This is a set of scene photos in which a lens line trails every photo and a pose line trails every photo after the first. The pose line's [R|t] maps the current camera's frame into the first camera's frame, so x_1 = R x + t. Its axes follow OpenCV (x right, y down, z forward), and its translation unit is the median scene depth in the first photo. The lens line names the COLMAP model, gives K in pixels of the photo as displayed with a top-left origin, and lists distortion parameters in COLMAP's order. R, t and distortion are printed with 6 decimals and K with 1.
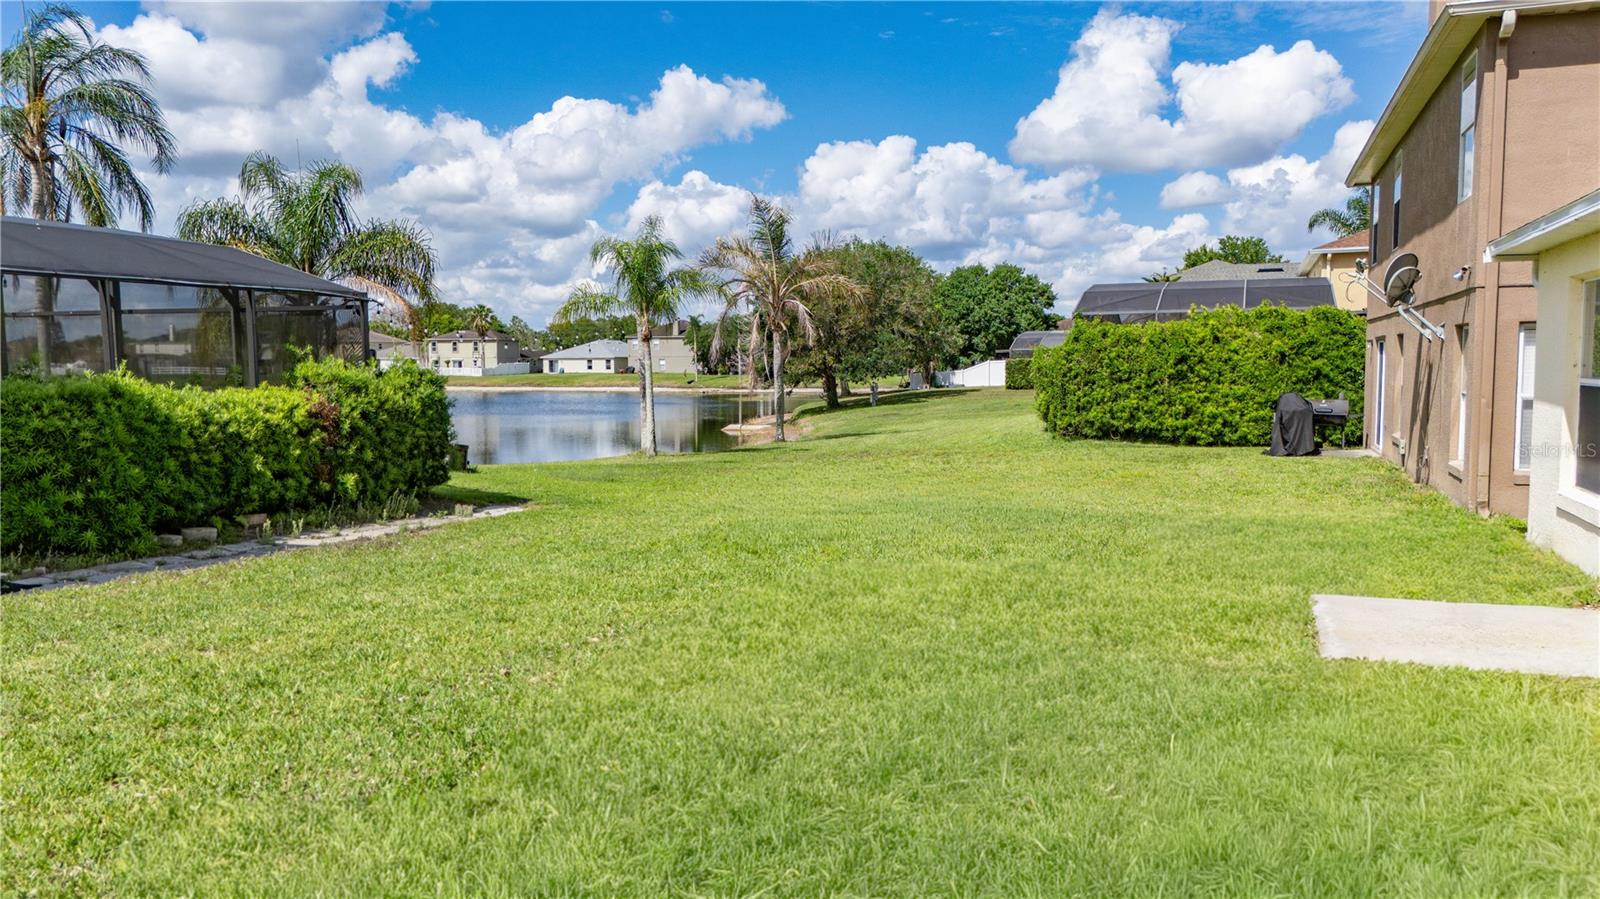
lens RADIAL K [[1168.4, 0, 800.0], [0, 1168.4, 449.5], [0, 0, 1]] dist [0.044484, -0.001090]
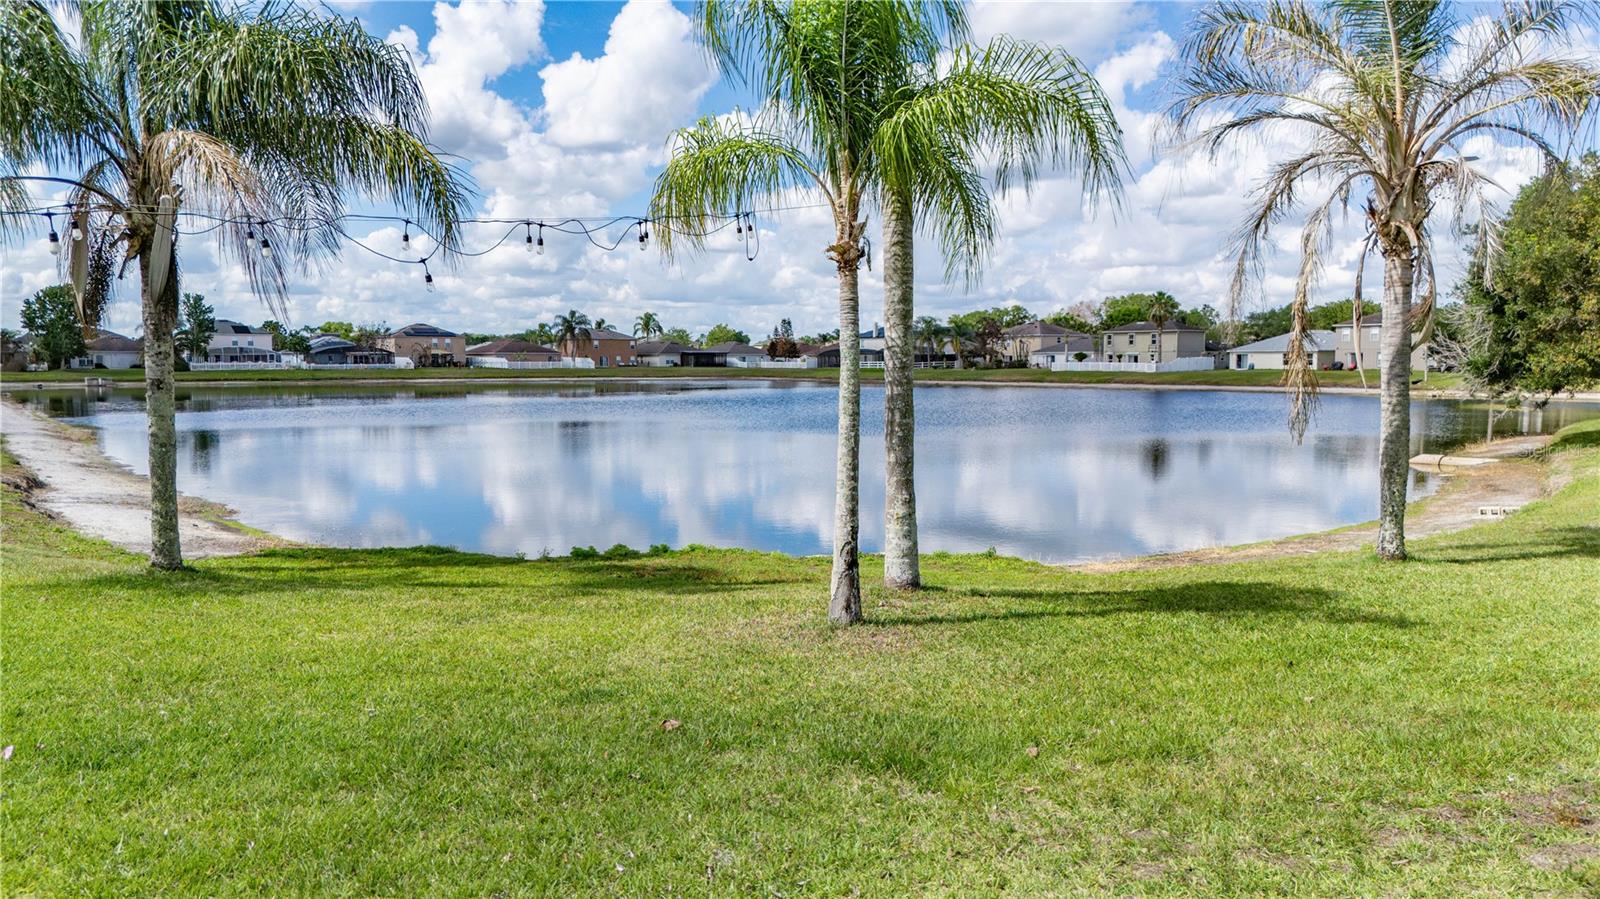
lens RADIAL K [[1168.4, 0, 800.0], [0, 1168.4, 449.5], [0, 0, 1]] dist [0.044484, -0.001090]
pose [[0.825334, 0.048123, -0.562590, 0.007836], [-0.046063, 0.998779, 0.017857, -0.007662], [0.562762, 0.011177, 0.826543, 0.115476]]
